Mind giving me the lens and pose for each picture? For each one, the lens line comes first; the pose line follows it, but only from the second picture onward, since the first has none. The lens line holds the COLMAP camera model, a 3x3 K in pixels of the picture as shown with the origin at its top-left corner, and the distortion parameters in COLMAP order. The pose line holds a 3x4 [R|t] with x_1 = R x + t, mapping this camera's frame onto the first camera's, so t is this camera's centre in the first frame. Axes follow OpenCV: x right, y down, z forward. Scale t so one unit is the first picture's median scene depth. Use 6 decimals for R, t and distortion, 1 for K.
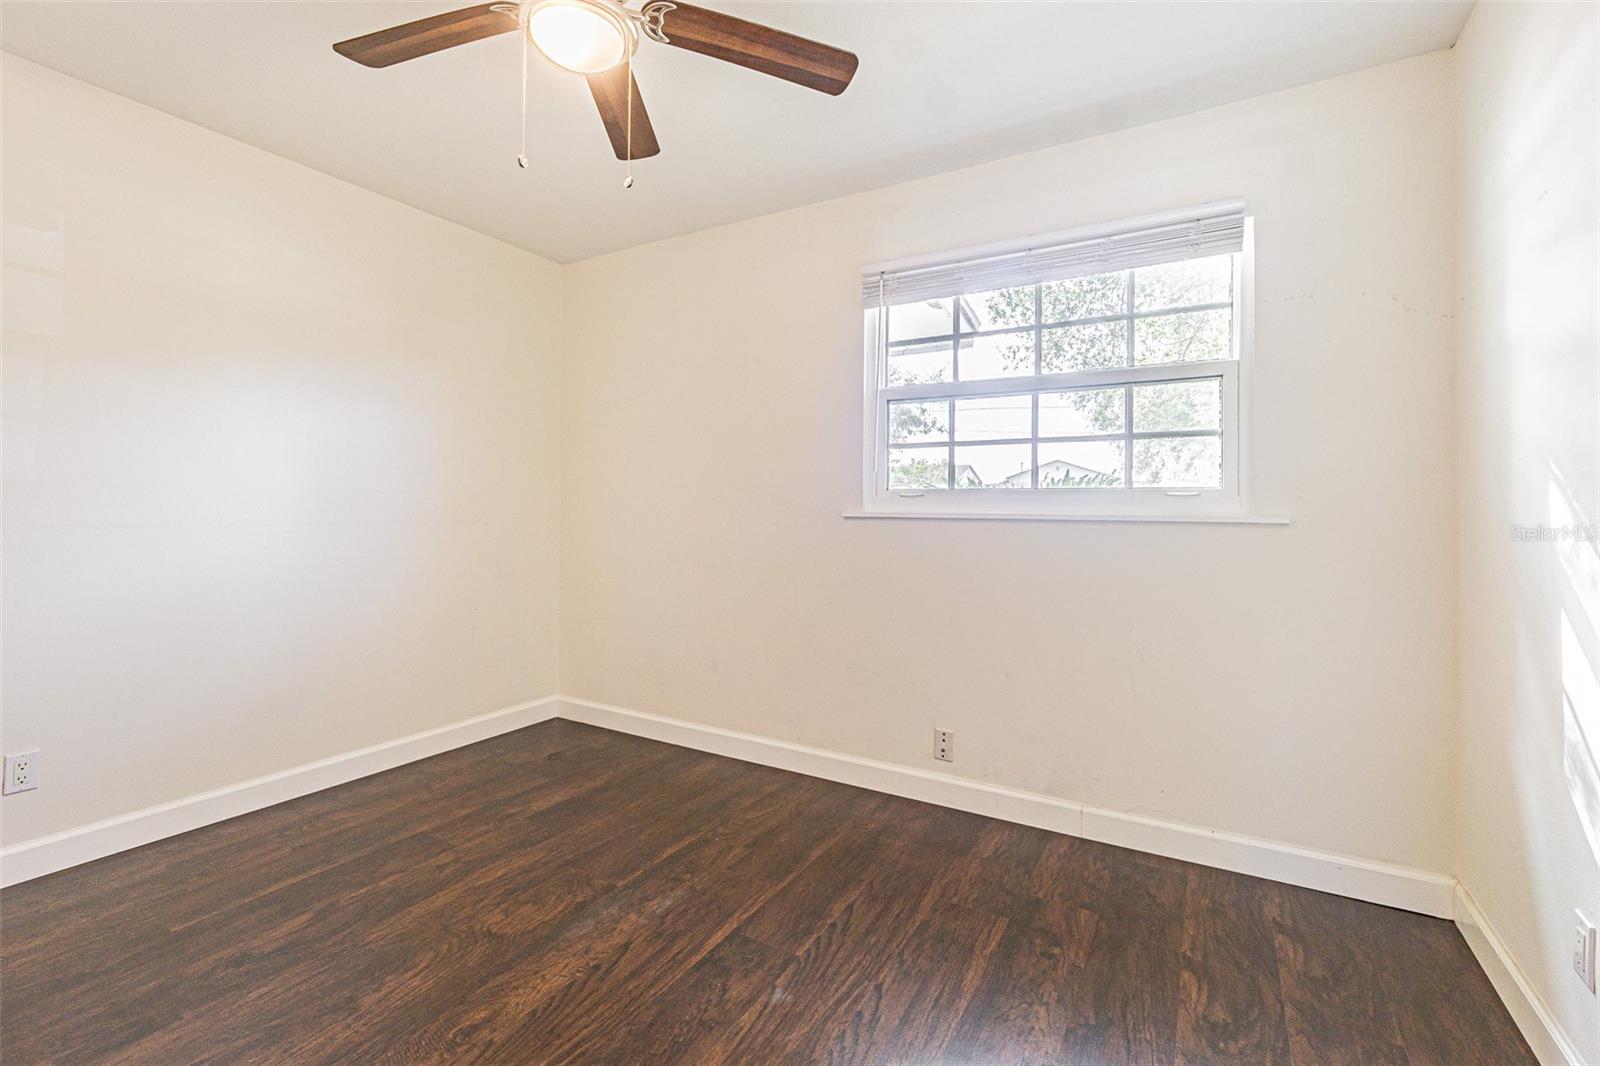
lens RADIAL K [[702.3, 0, 813.9], [0, 702.3, 523.0], [0, 0, 1]] dist [-0.044598, 0.012917]
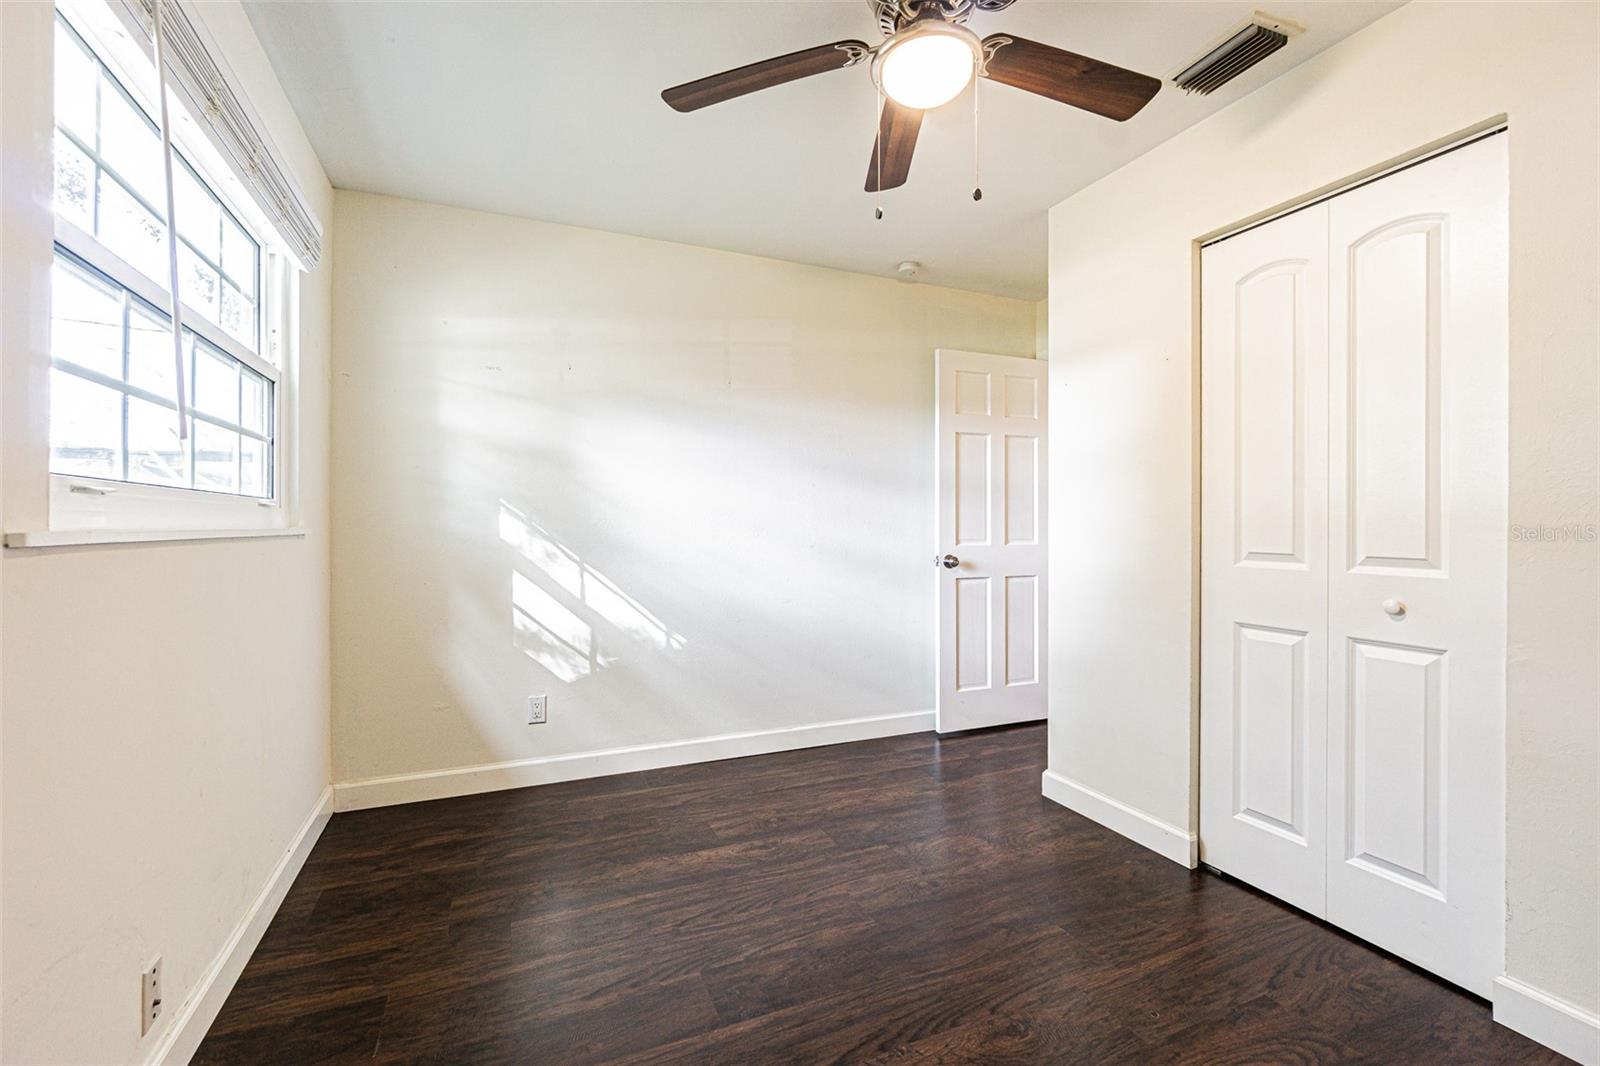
lens RADIAL K [[702.3, 0, 806.5], [0, 702.3, 533.2], [0, 0, 1]] dist [-0.044598, 0.012917]
pose [[-0.808245, -0.023341, 0.588384, -0.763552], [-0.000864, 0.999260, 0.038453, -0.045221], [-0.588846, 0.030571, -0.807667, 1.807289]]
